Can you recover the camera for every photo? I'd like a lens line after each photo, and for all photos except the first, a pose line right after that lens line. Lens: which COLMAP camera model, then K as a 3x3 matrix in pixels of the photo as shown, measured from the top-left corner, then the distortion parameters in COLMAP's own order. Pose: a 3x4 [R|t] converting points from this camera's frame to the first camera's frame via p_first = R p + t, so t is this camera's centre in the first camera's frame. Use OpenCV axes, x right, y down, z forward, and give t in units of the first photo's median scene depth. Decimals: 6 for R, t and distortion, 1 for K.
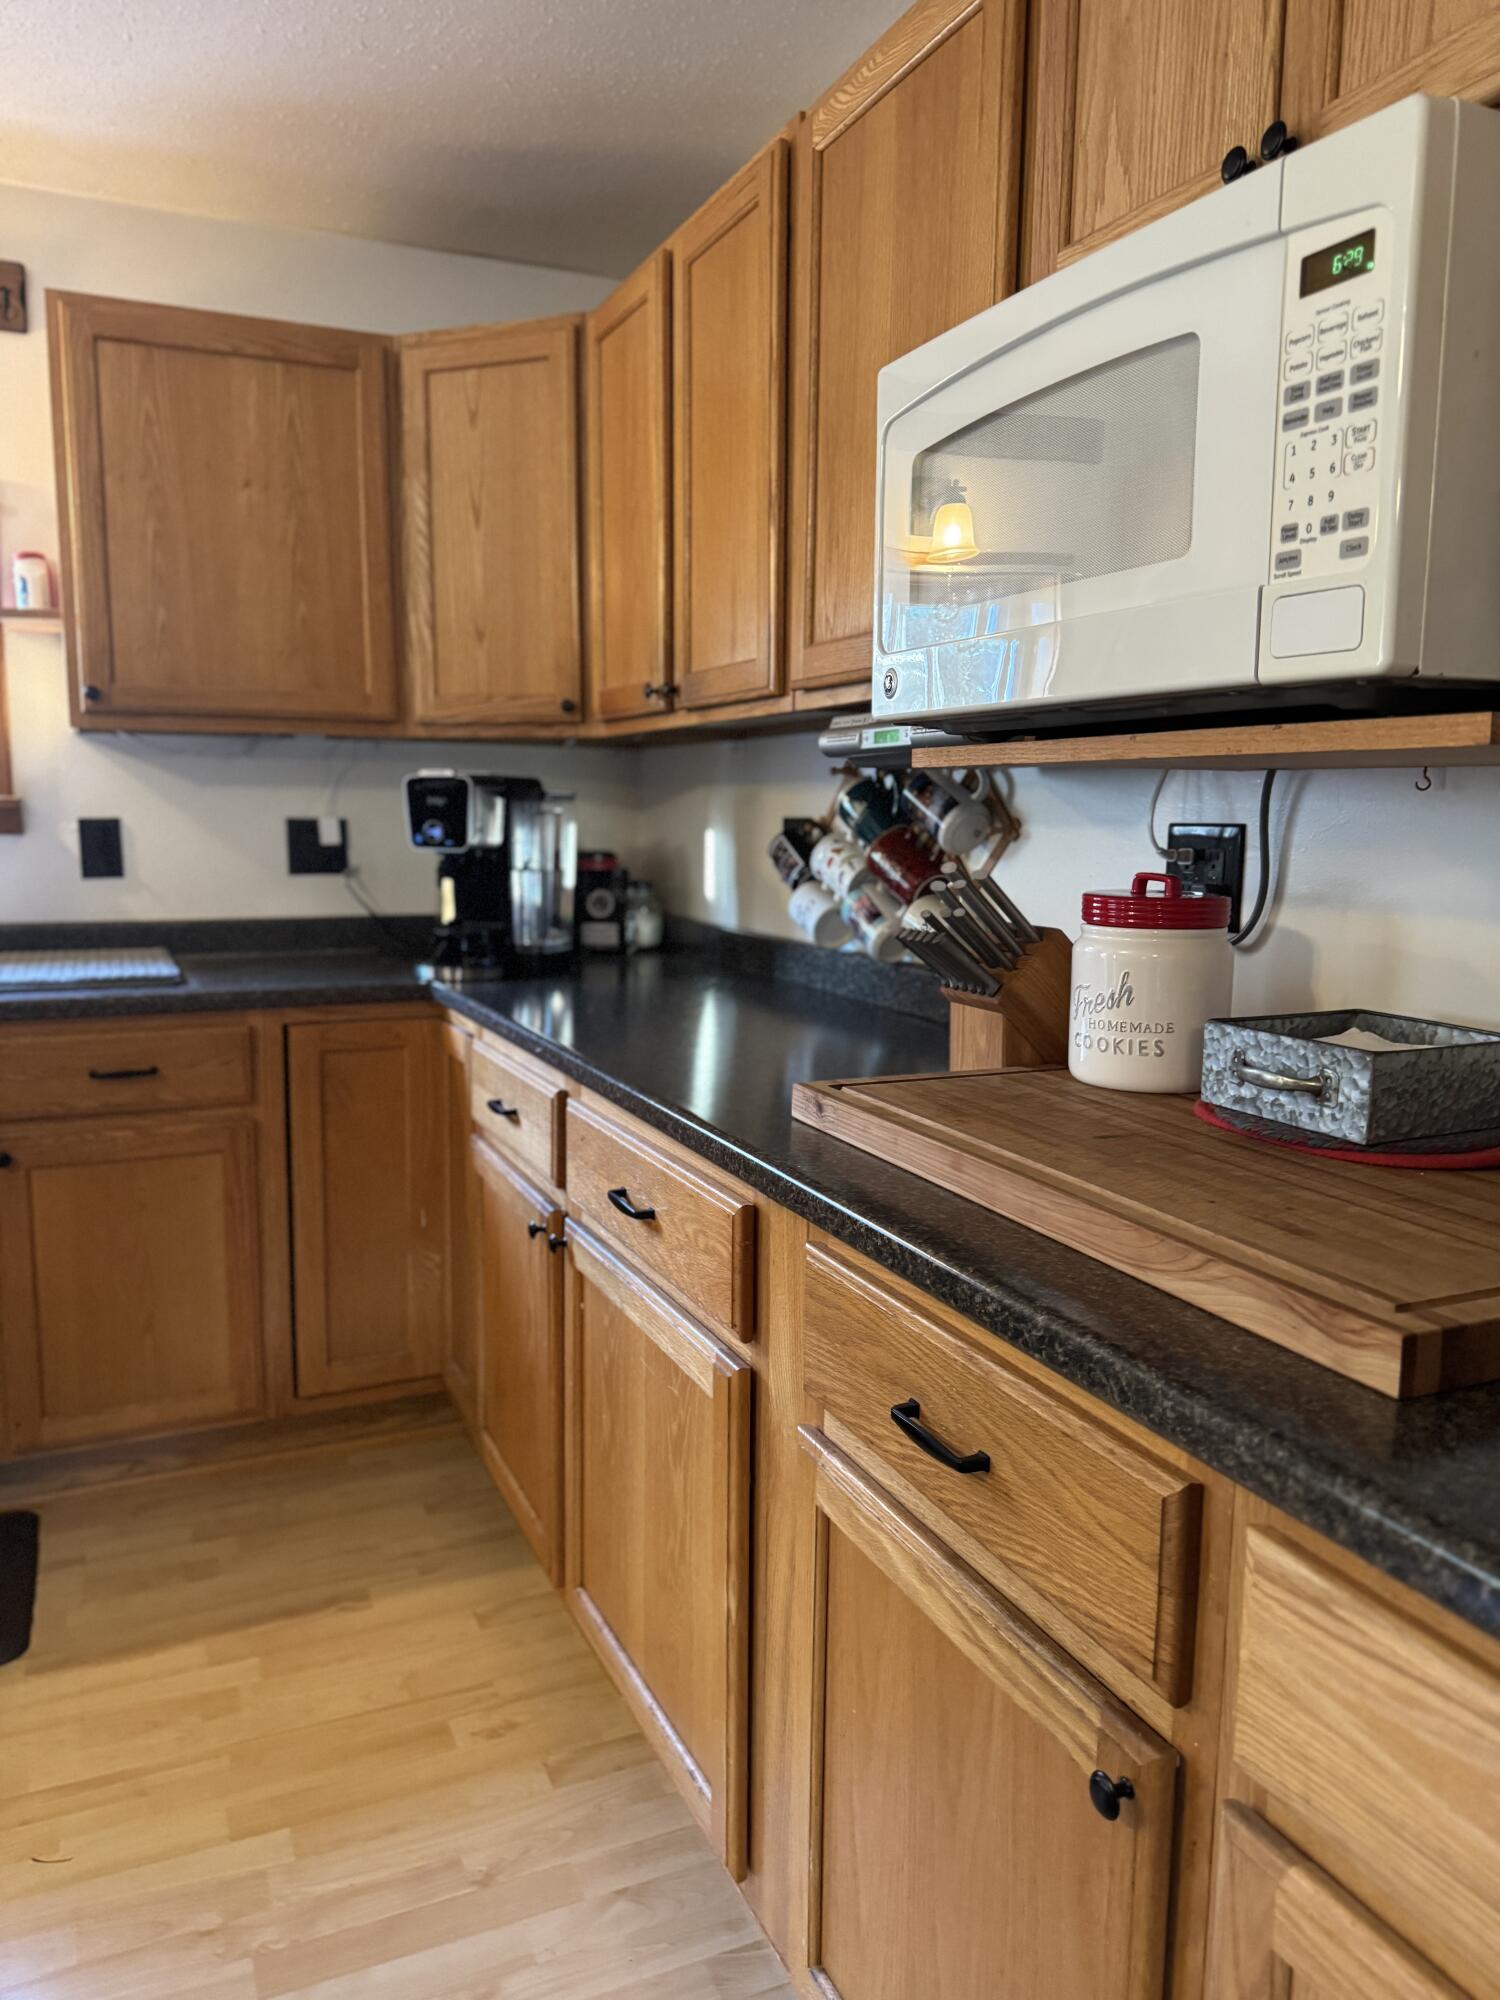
lens RADIAL K [[1424.0, 0, 746.0], [0, 1424.0, 1004.4], [0, 0, 1]] dist [0.038435, -0.041728]
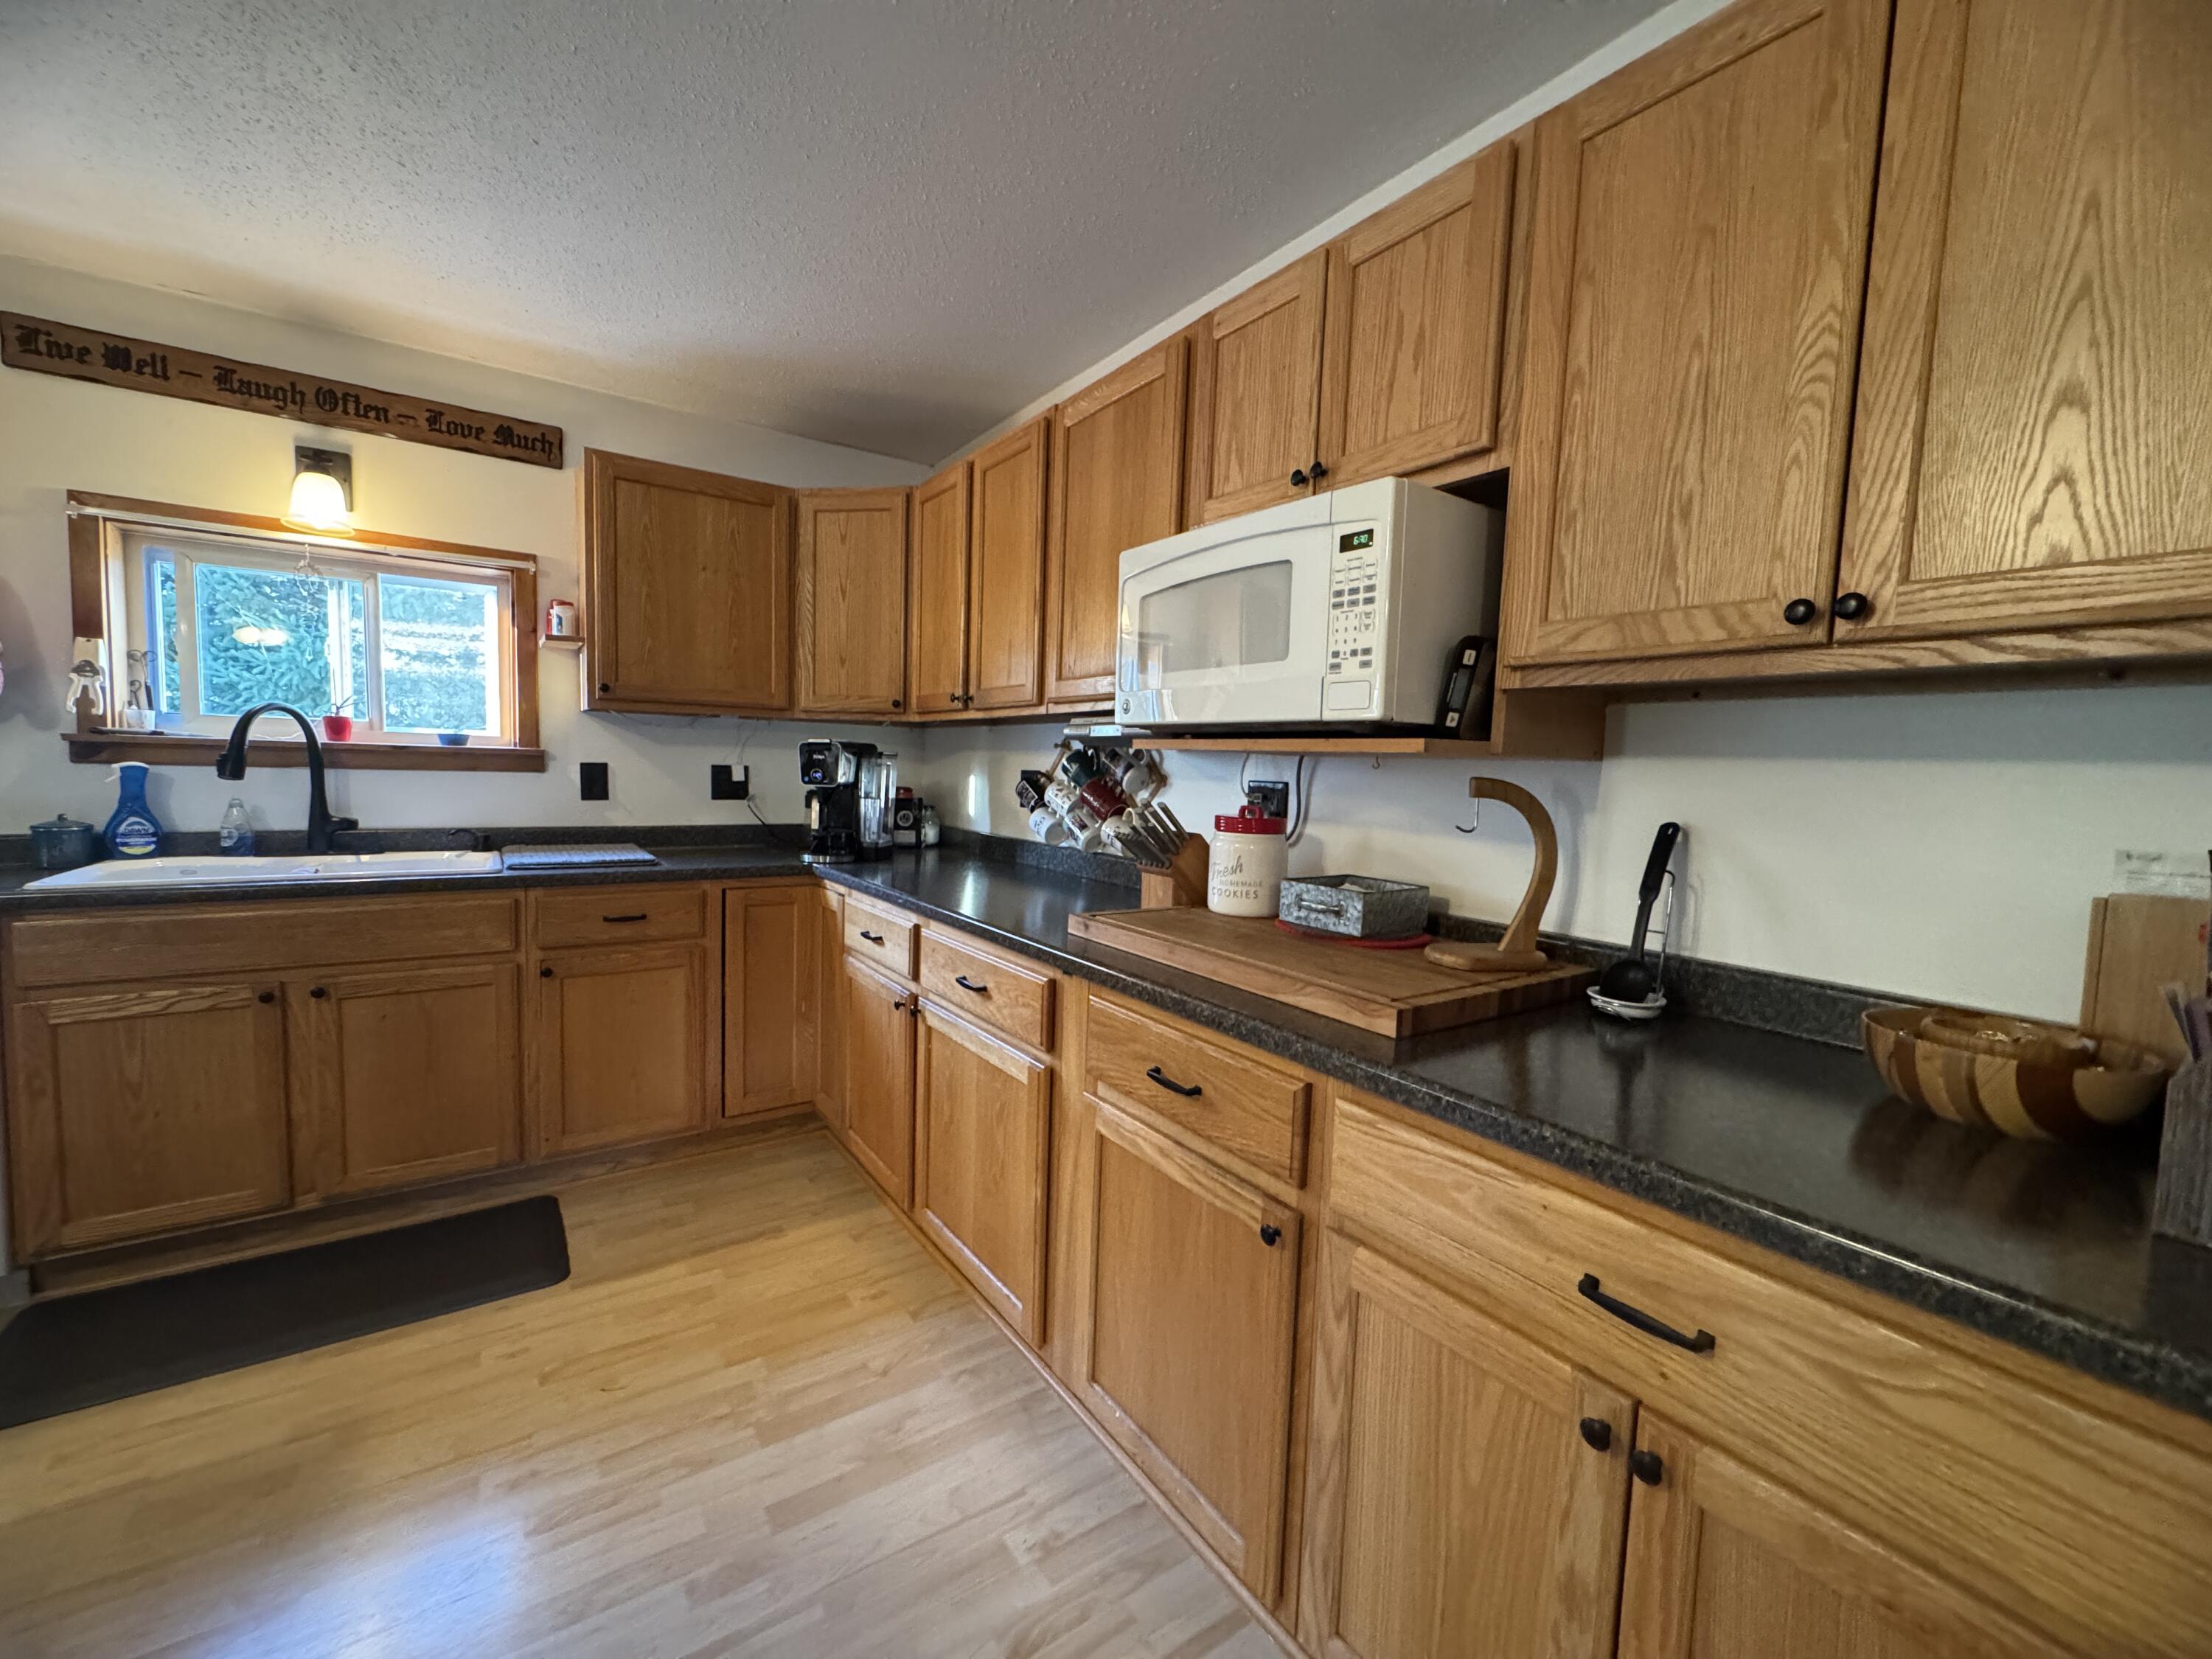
lens RADIAL K [[883.2, 0, 1103.8], [0, 883.2, 835.5], [0, 0, 1]] dist [-0.001935, 0.000601]
pose [[0.983021, 0.009047, 0.183272, -0.125055], [0.001157, 0.998459, -0.055491, 0.015218], [-0.183492, 0.054761, 0.981495, -0.146930]]
